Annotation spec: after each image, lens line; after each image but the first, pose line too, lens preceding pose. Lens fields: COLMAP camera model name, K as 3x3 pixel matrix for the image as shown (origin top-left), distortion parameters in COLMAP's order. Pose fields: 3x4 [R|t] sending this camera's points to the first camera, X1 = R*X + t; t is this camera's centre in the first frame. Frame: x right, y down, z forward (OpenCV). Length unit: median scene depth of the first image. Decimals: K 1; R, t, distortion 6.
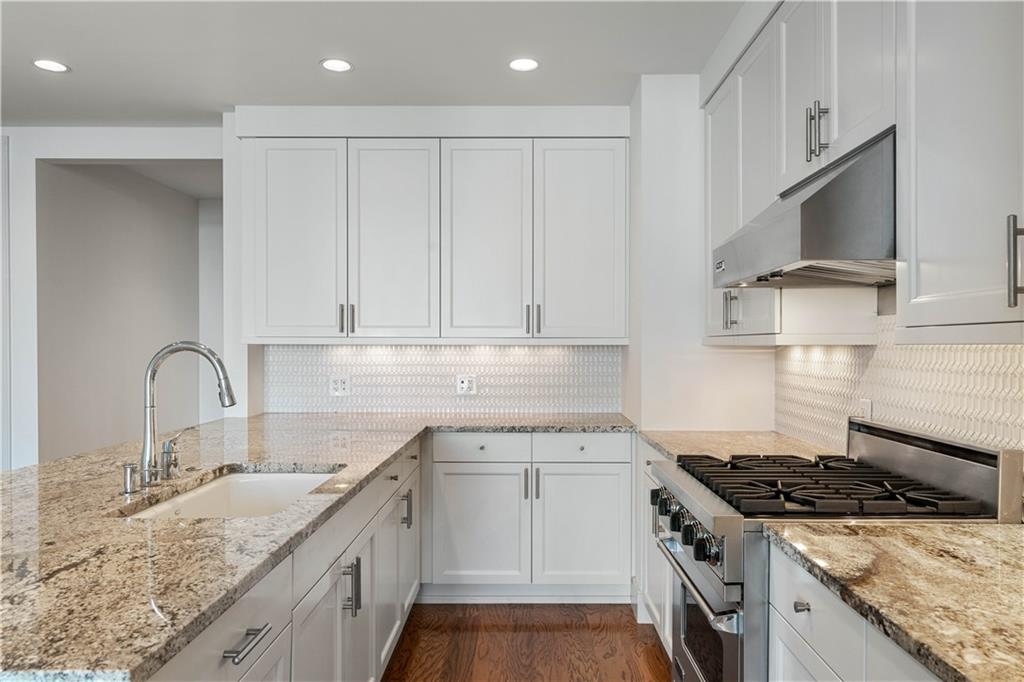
lens RADIAL K [[701.6, 0, 517.7], [0, 701.6, 353.8], [0, 0, 1]] dist [-0.005351, 0.006226]
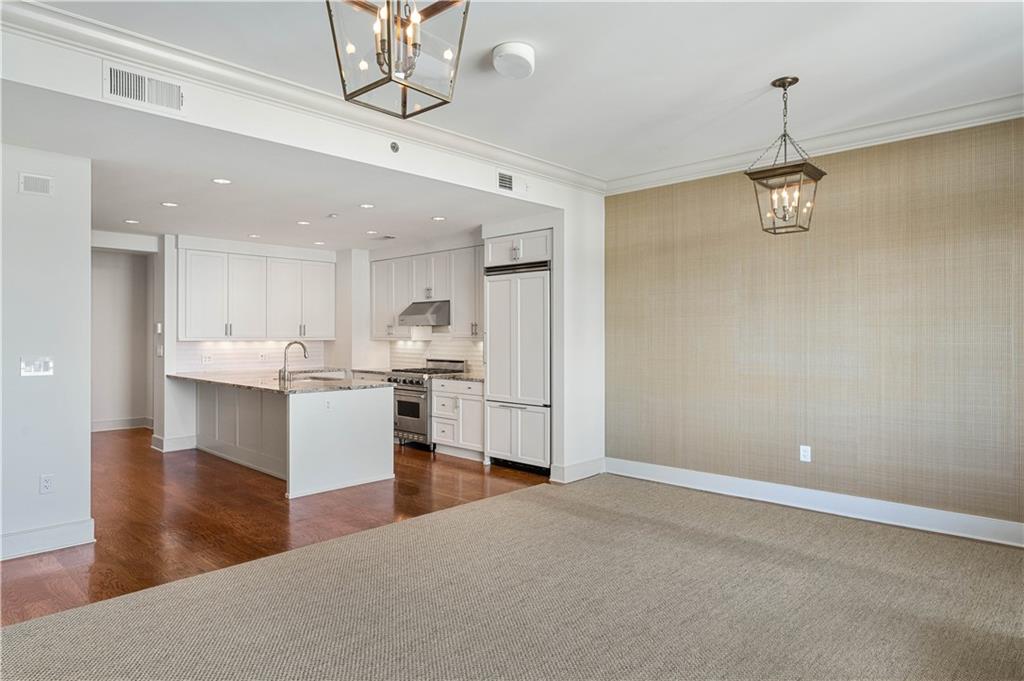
lens RADIAL K [[619.2, 0, 510.5], [0, 619.2, 332.1], [0, 0, 1]] dist [-0.005983, -0.009092]
pose [[0.683690, 0.002786, 0.729767, -1.194410], [0.009657, 0.999871, -0.012865, -0.006548], [-0.729709, 0.015843, 0.683575, -1.183260]]
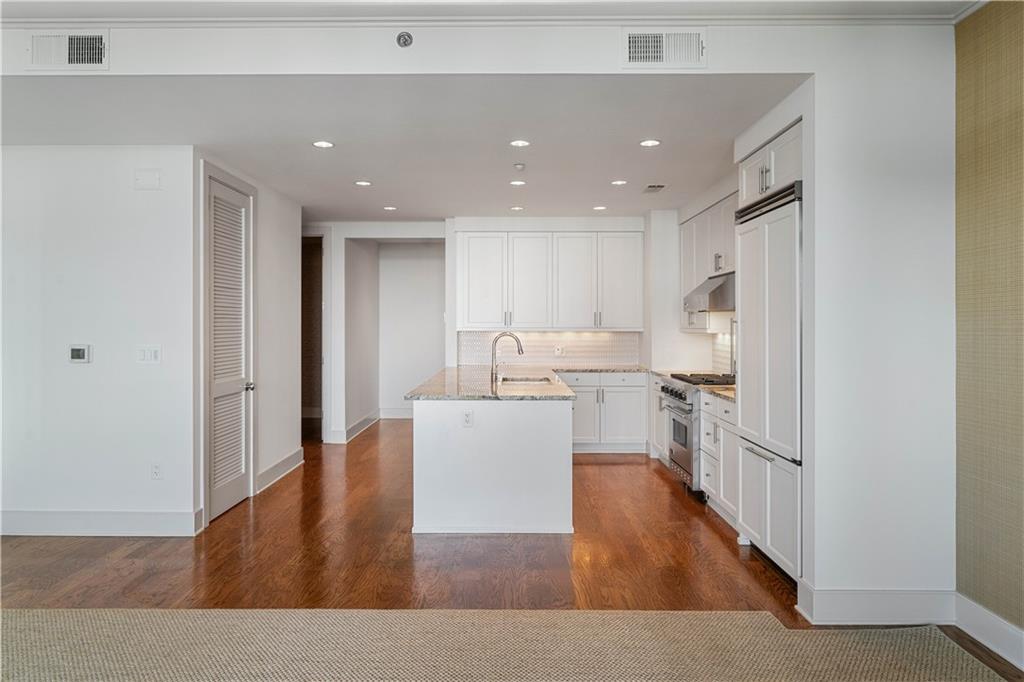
lens RADIAL K [[660.2, 0, 503.8], [0, 660.2, 326.5], [0, 0, 1]] dist [0.000766, 0.010614]
pose [[0.999996, 0.000043, 0.002690, -0.281678], [-0.000016, 0.999953, -0.009727, -0.008832], [-0.002690, 0.009727, 0.999949, -1.029489]]
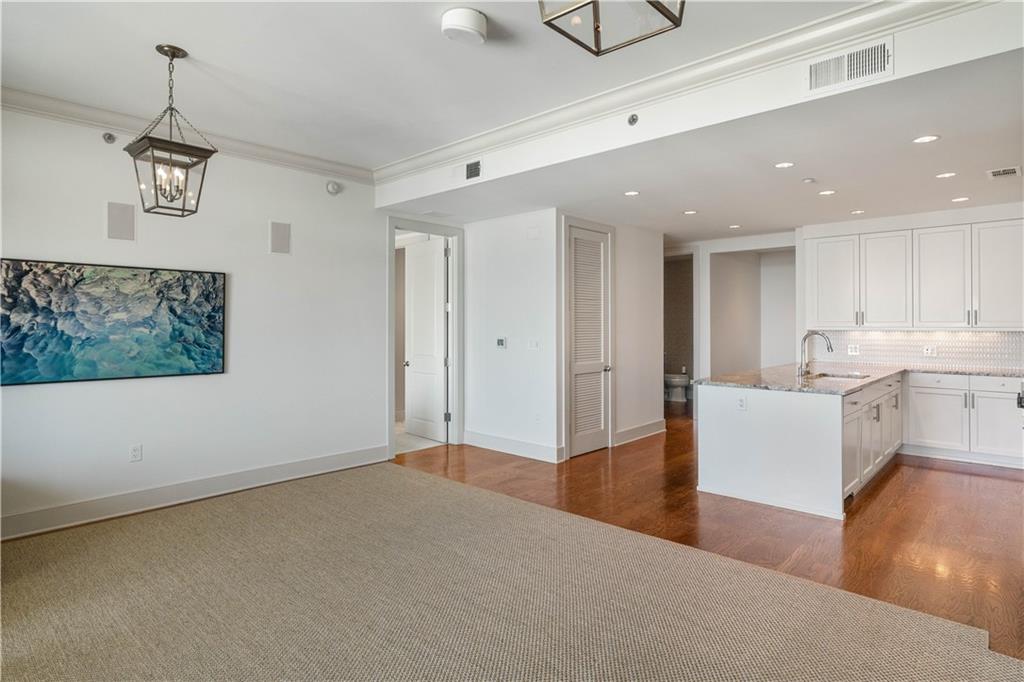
lens RADIAL K [[562.6, 0, 509.7], [0, 562.6, 321.4], [0, 0, 1]] dist [-0.004079, 0.006868]
pose [[0.740710, -0.005691, -0.671801, 0.128972], [-0.005952, 0.999869, -0.015032, -0.008882], [0.671798, 0.015133, 0.740580, -1.071888]]
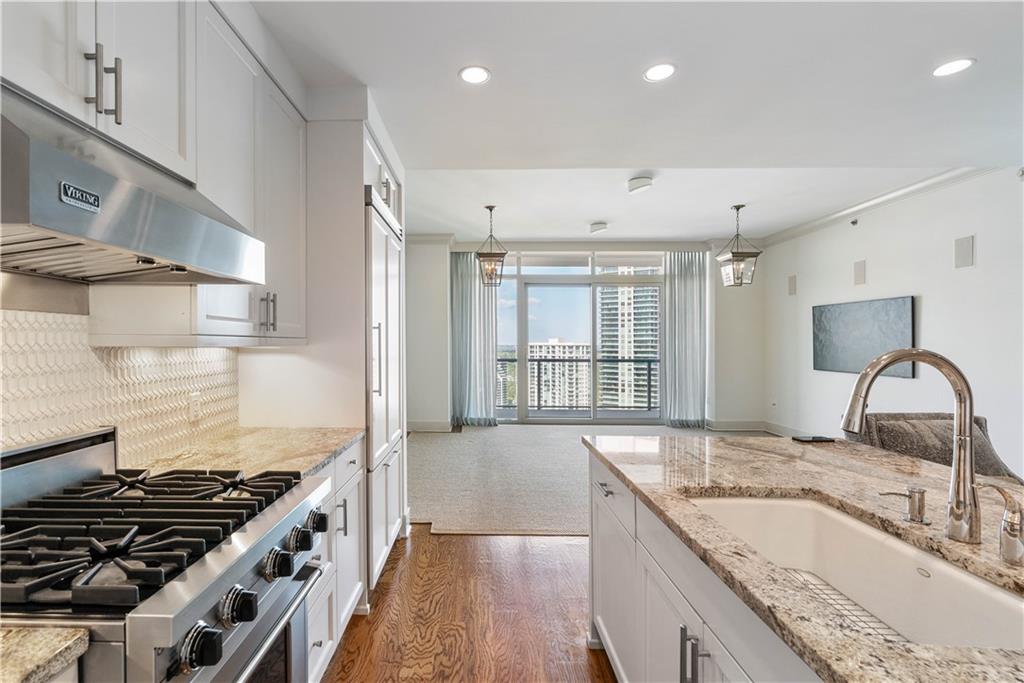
lens RADIAL K [[473.9, 0, 467.8], [0, 473.9, 339.5], [0, 0, 1]] dist [-0.002757, 0.002324]
pose [[-0.999879, -0.003108, 0.015267, -0.000263], [-0.003029, 0.999982, 0.005173, -0.015822], [-0.015283, 0.005127, -0.999870, 0.872788]]
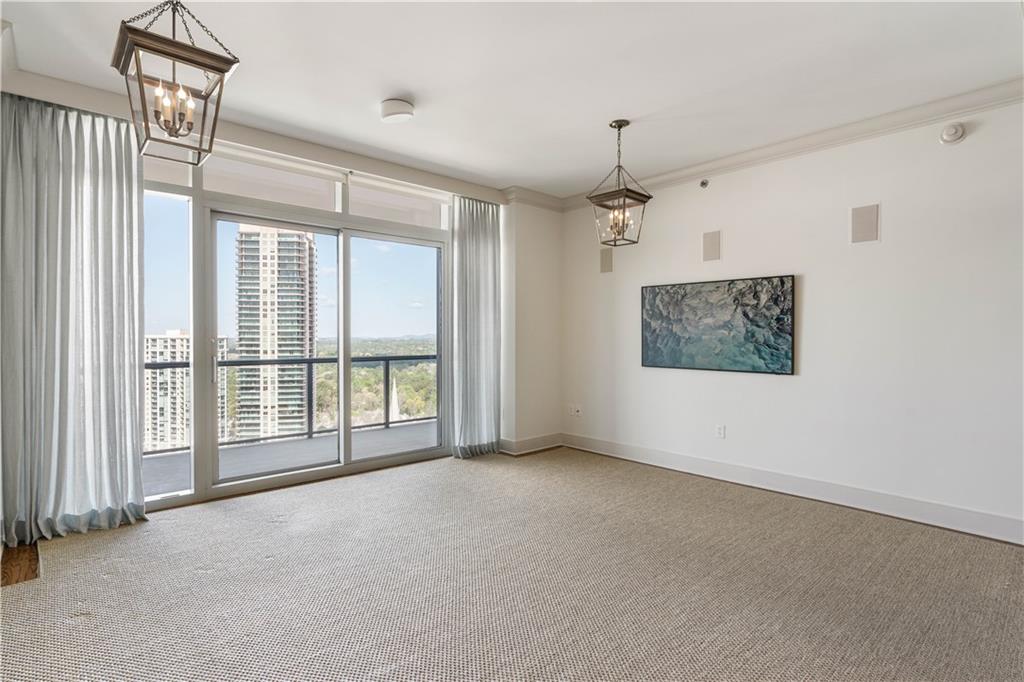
lens RADIAL K [[503.4, 0, 506.0], [0, 503.4, 344.4], [0, 0, 1]] dist [0.006838, -0.000378]
pose [[-0.733411, 0.010334, -0.679706, 0.054778], [-0.009695, 0.999624, 0.025659, 0.001111], [0.679716, 0.025408, -0.733035, -0.106863]]
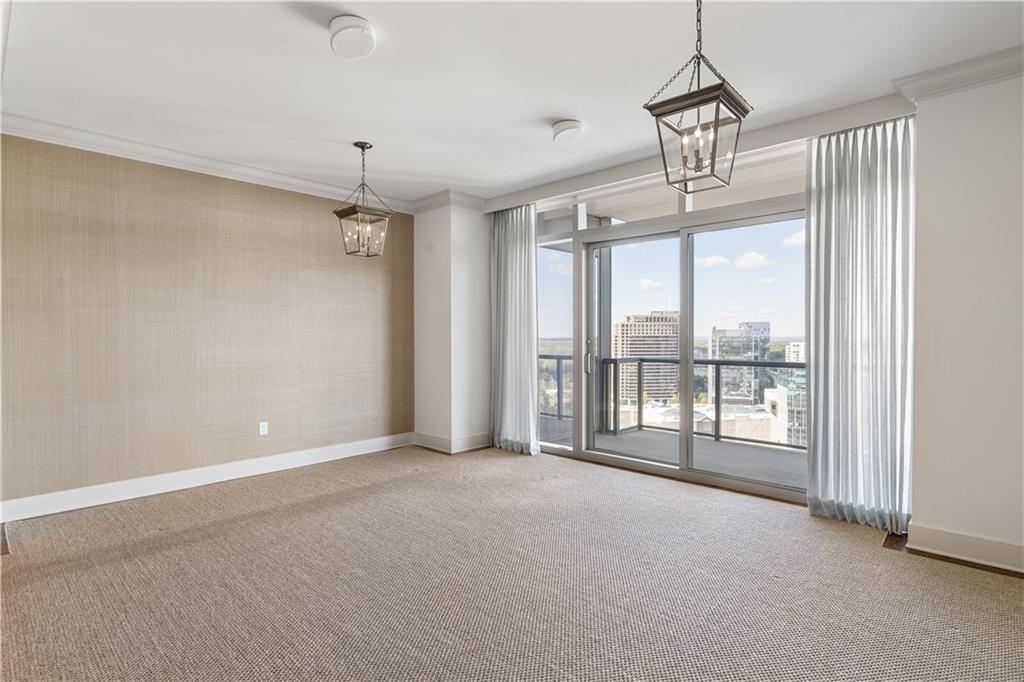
lens RADIAL K [[521.6, 0, 505.6], [0, 521.6, 340.7], [0, 0, 1]] dist [-0.010666, -0.001505]
pose [[-0.737463, -0.006640, 0.675355, -1.173385], [0.009671, 0.999745, 0.020389, -0.007402], [-0.675319, 0.021568, -0.737211, -0.072476]]
